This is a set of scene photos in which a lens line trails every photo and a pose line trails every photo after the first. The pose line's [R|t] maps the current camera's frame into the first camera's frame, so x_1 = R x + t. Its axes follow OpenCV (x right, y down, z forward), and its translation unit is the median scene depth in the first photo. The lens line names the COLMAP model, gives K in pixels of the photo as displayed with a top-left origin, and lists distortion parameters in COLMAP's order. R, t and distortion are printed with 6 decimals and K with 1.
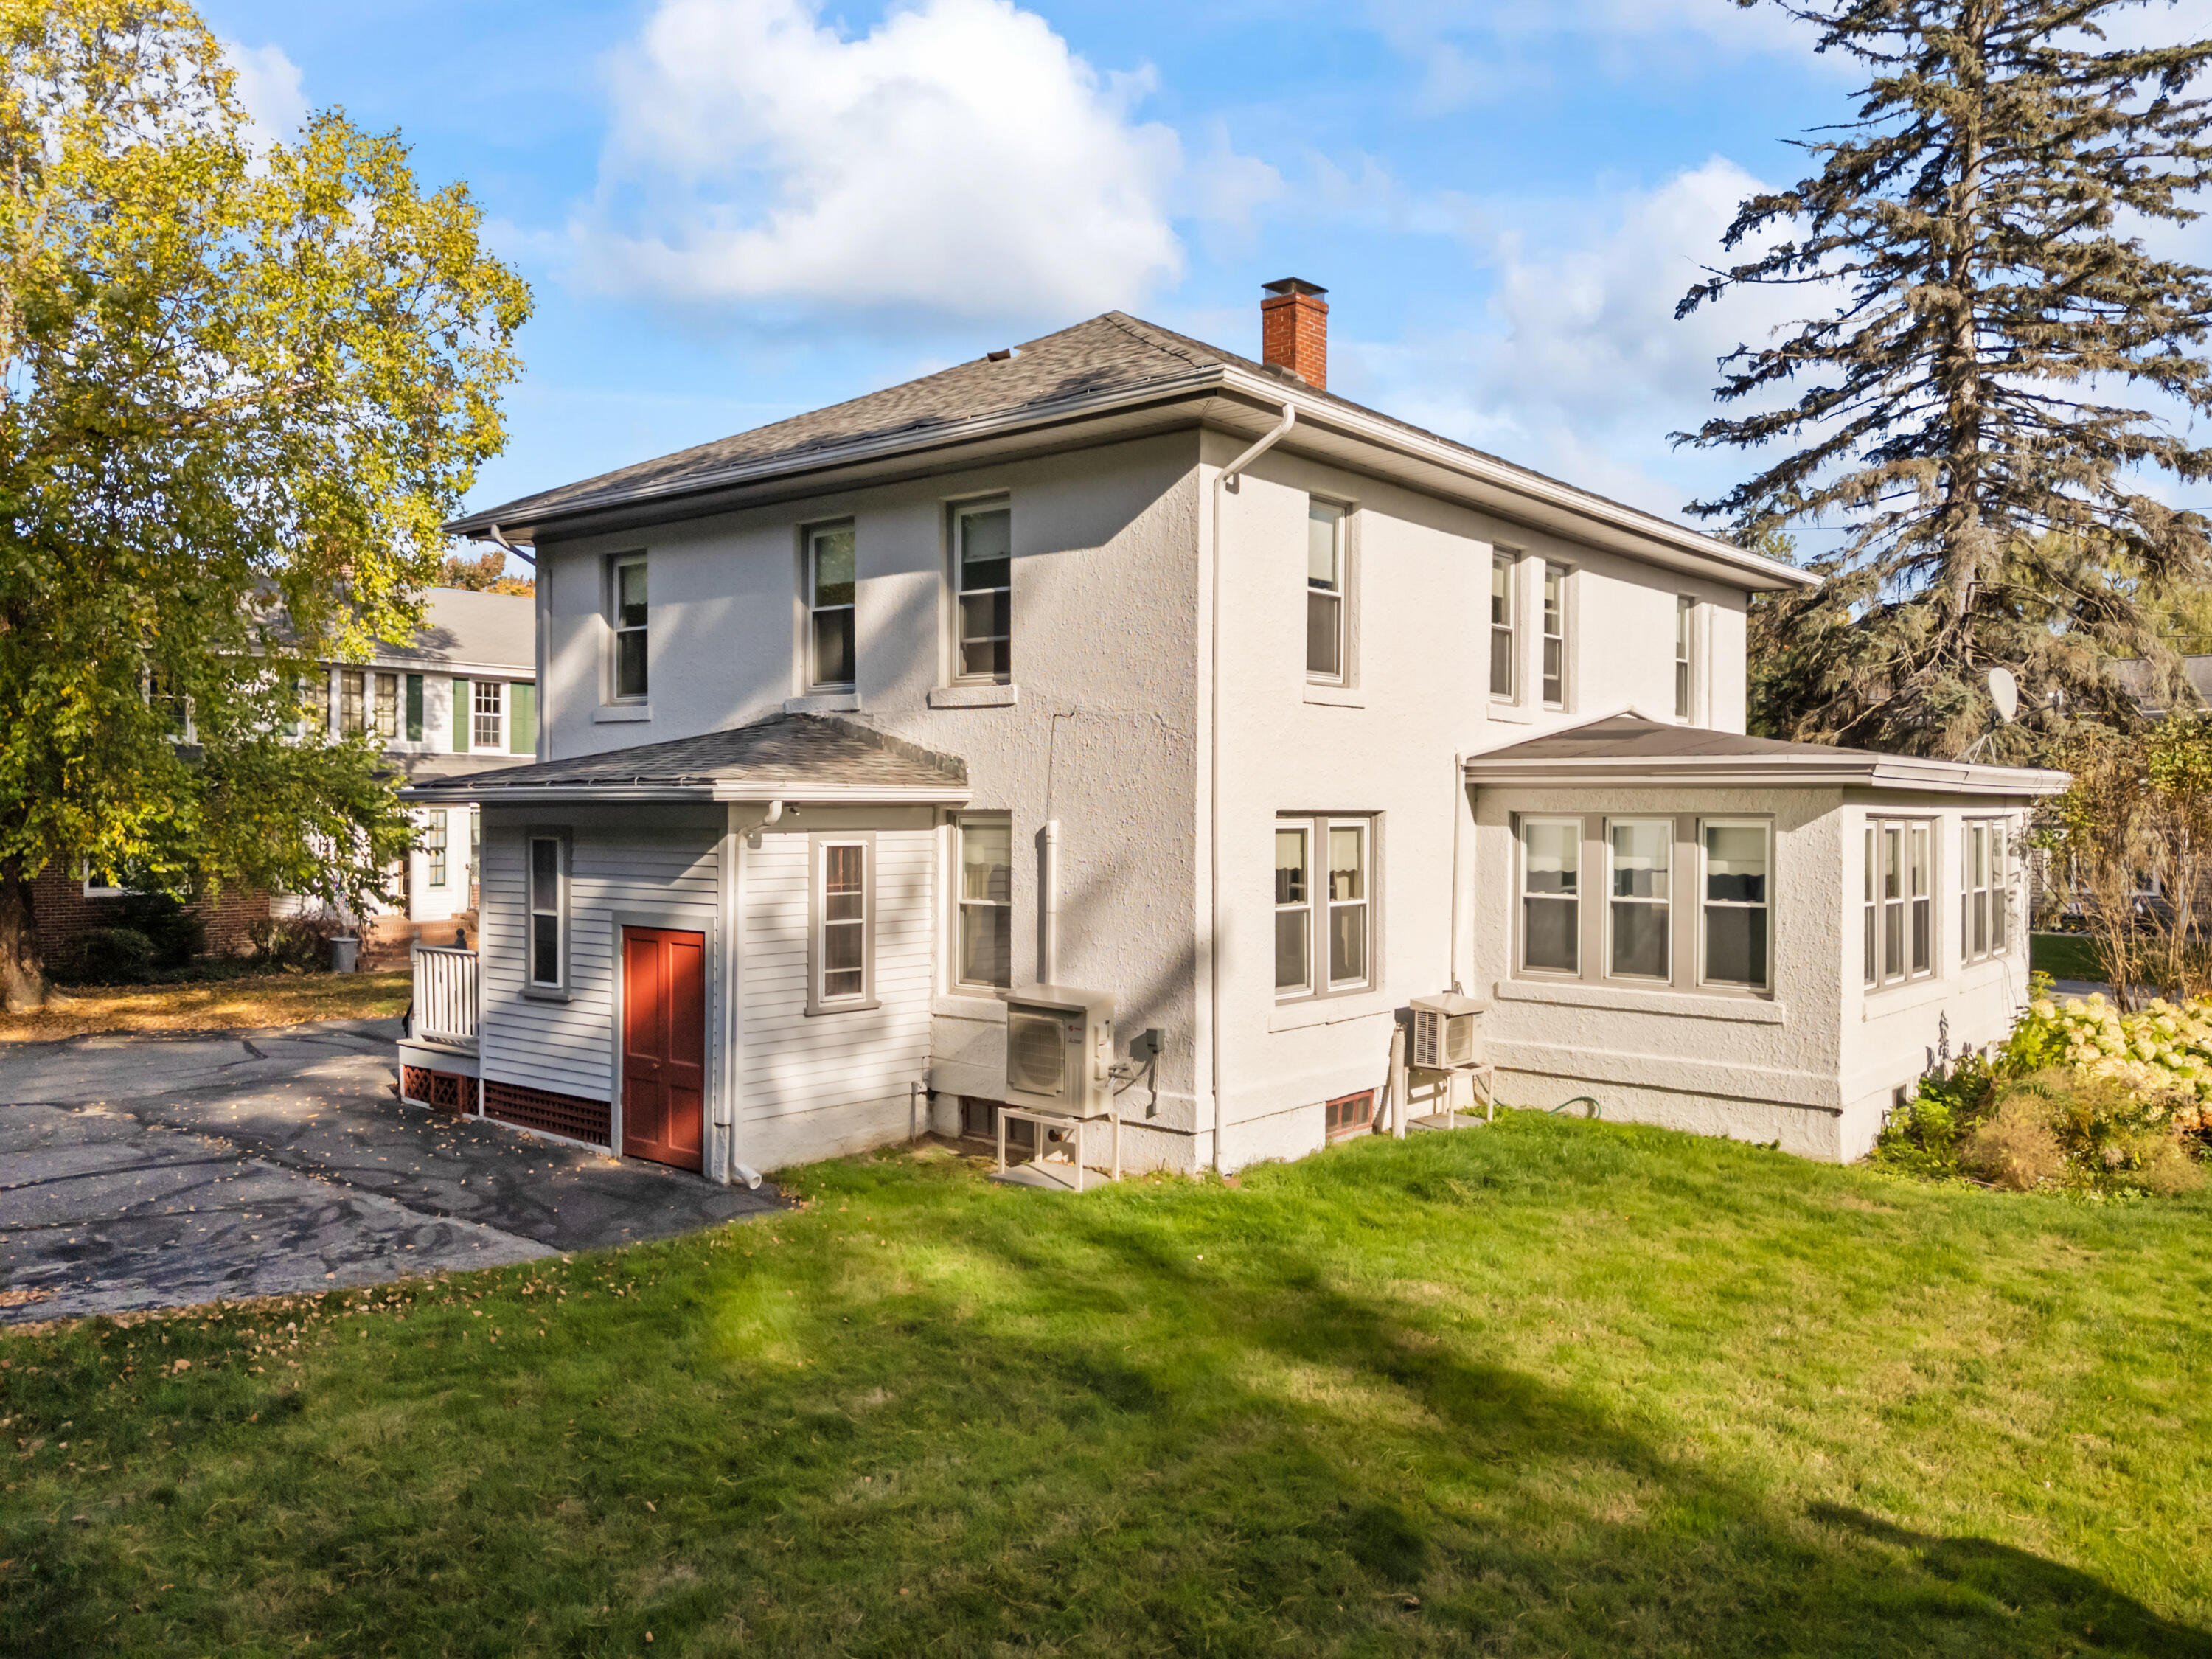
lens RADIAL K [[1599.0, 0, 1106.0], [0, 1599.0, 829.5], [0, 0, 1]] dist [0.028628, -0.008989]
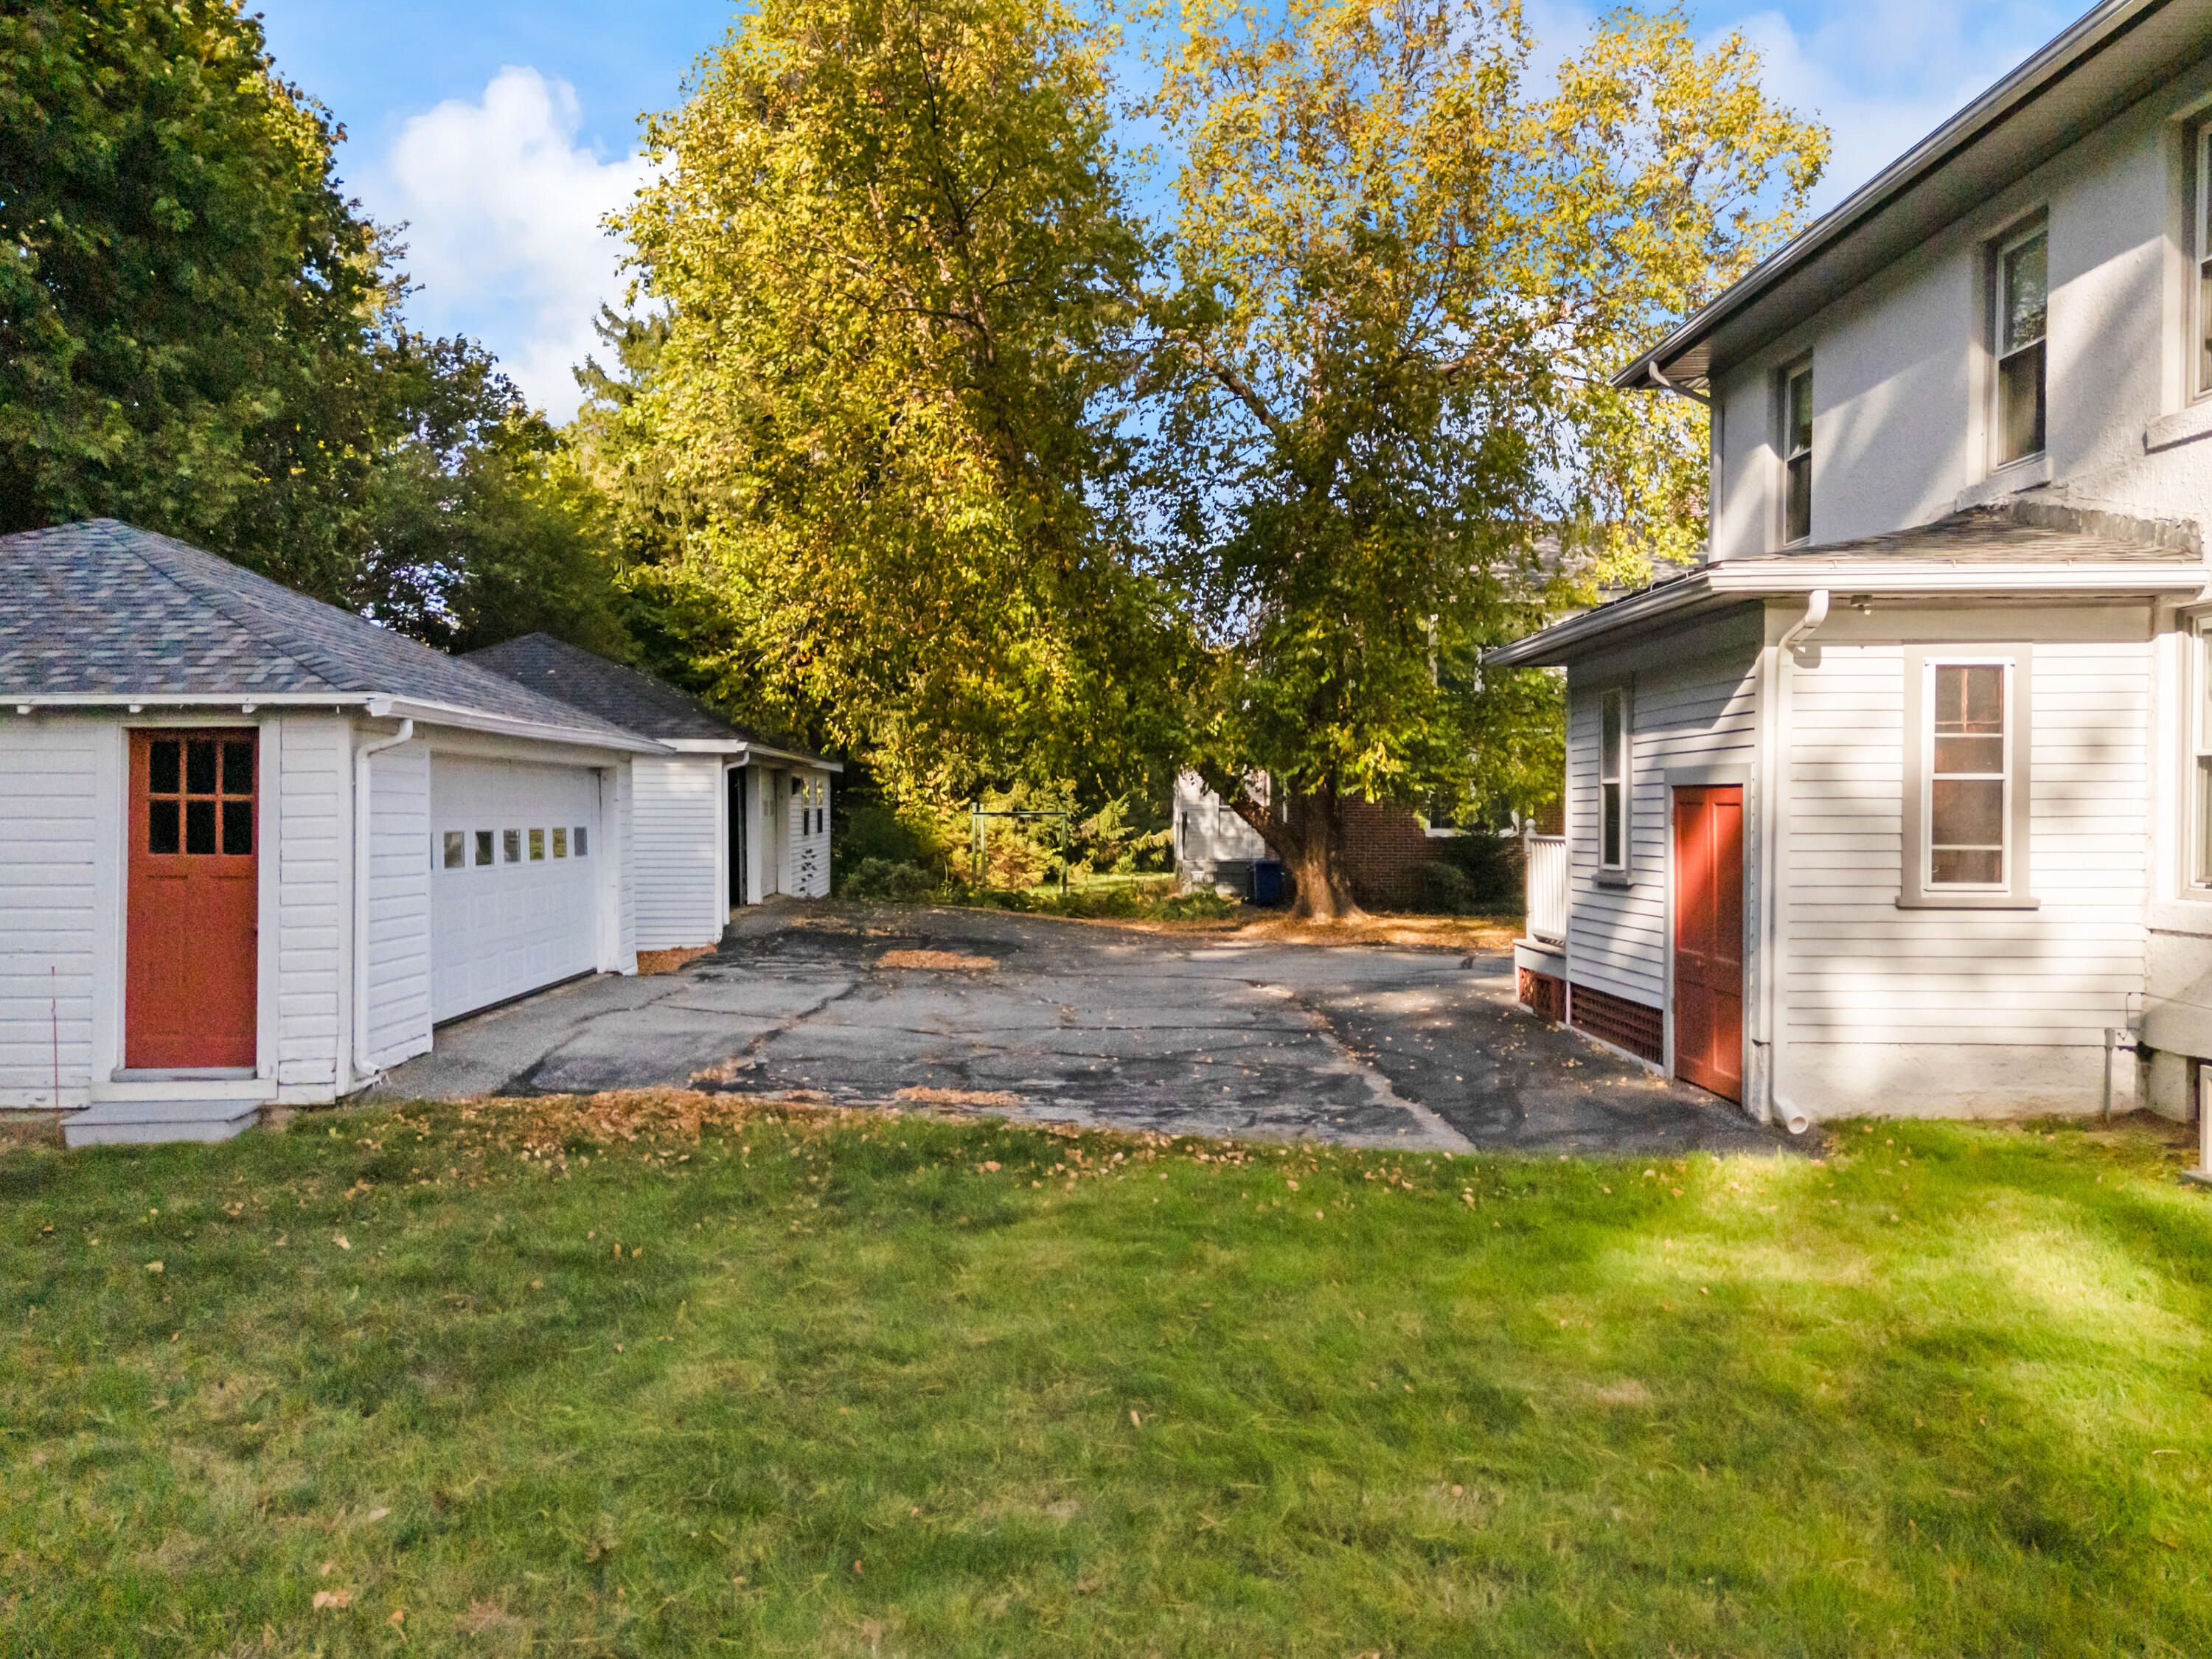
lens RADIAL K [[1647.4, 0, 1106.0], [0, 1647.4, 829.5], [0, 0, 1]] dist [0.062437, -0.003761]
pose [[0.673756, 0.011037, -0.738871, 0.114866], [-0.006602, 0.999938, 0.008917, 0.074623], [0.738924, -0.001130, 0.673788, 0.238362]]
